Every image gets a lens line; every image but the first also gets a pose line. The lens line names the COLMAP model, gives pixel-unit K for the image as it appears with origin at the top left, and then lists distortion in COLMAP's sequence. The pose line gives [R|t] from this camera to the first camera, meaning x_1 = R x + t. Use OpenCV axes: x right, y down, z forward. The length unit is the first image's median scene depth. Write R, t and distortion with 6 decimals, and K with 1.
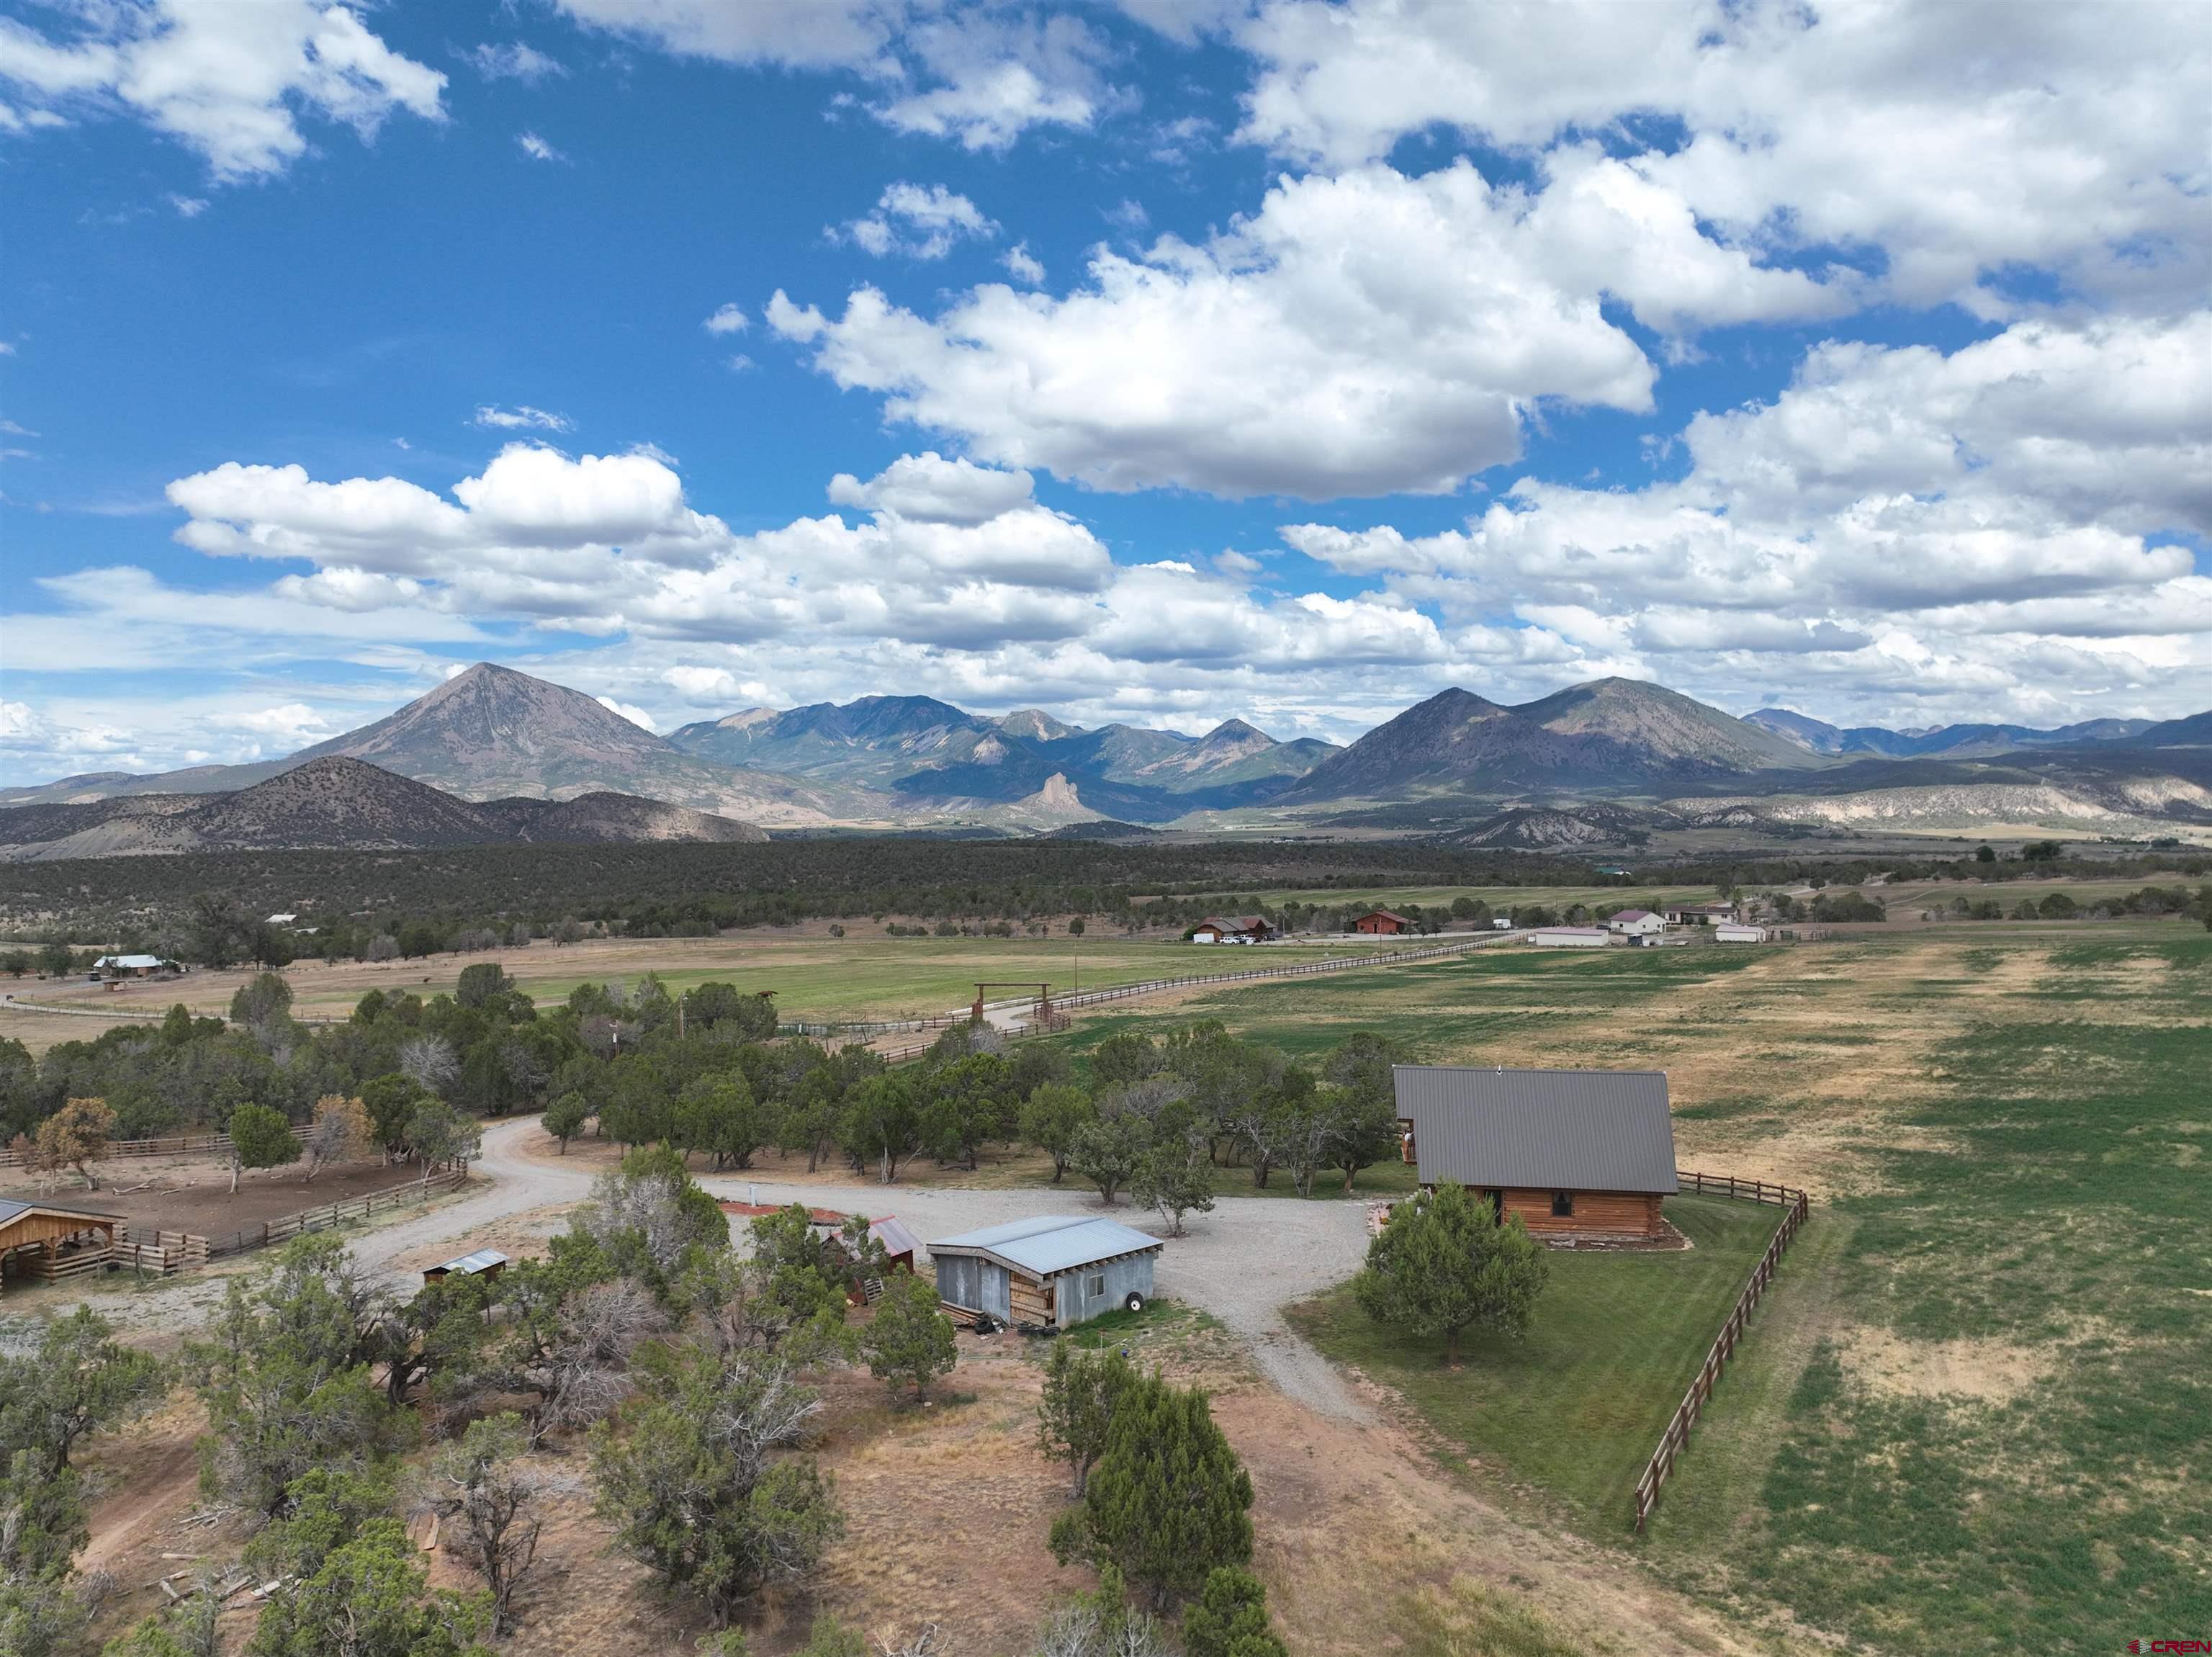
lens RADIAL K [[1620.9, 0, 1106.0], [0, 1620.9, 828.5], [0, 0, 1]] dist [0.002895, 0.004264]
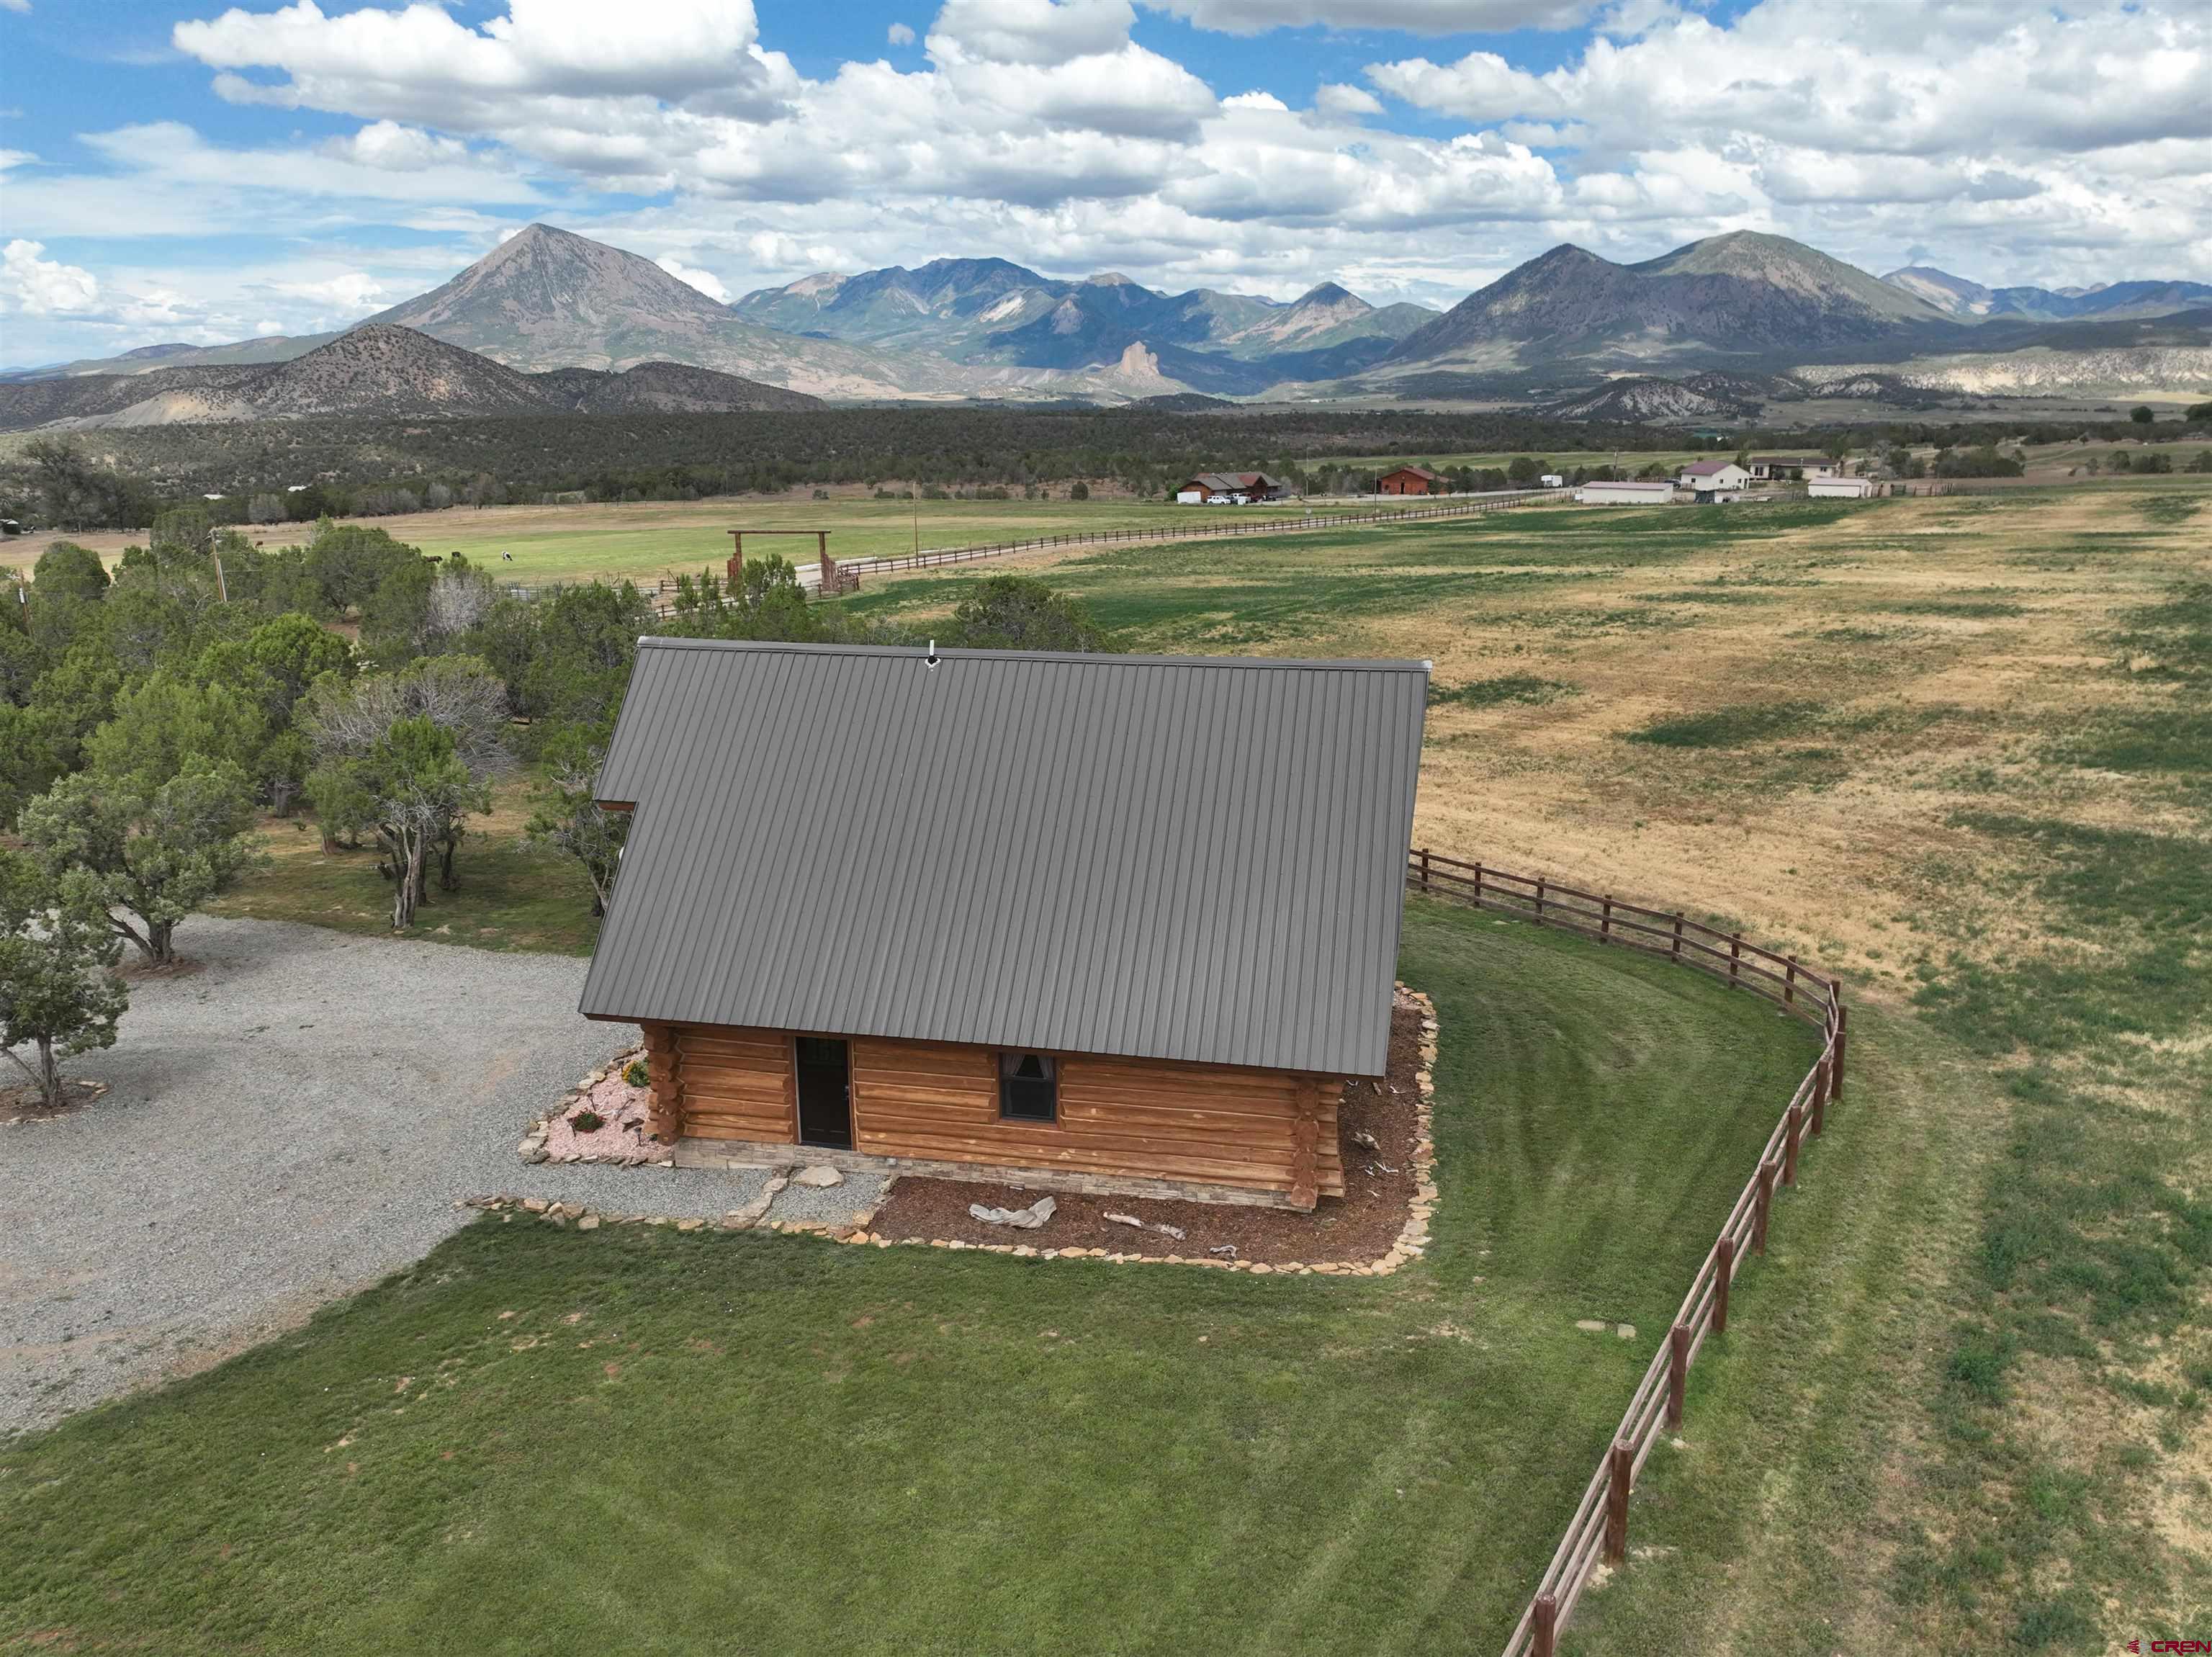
lens RADIAL K [[1620.9, 0, 1106.0], [0, 1620.9, 828.5], [0, 0, 1]] dist [0.002895, 0.004264]
pose [[0.998650, 0.011921, -0.050565, 0.039779], [0.001260, 0.967472, 0.252974, 0.013558], [0.051936, -0.252696, 0.966151, 0.091173]]
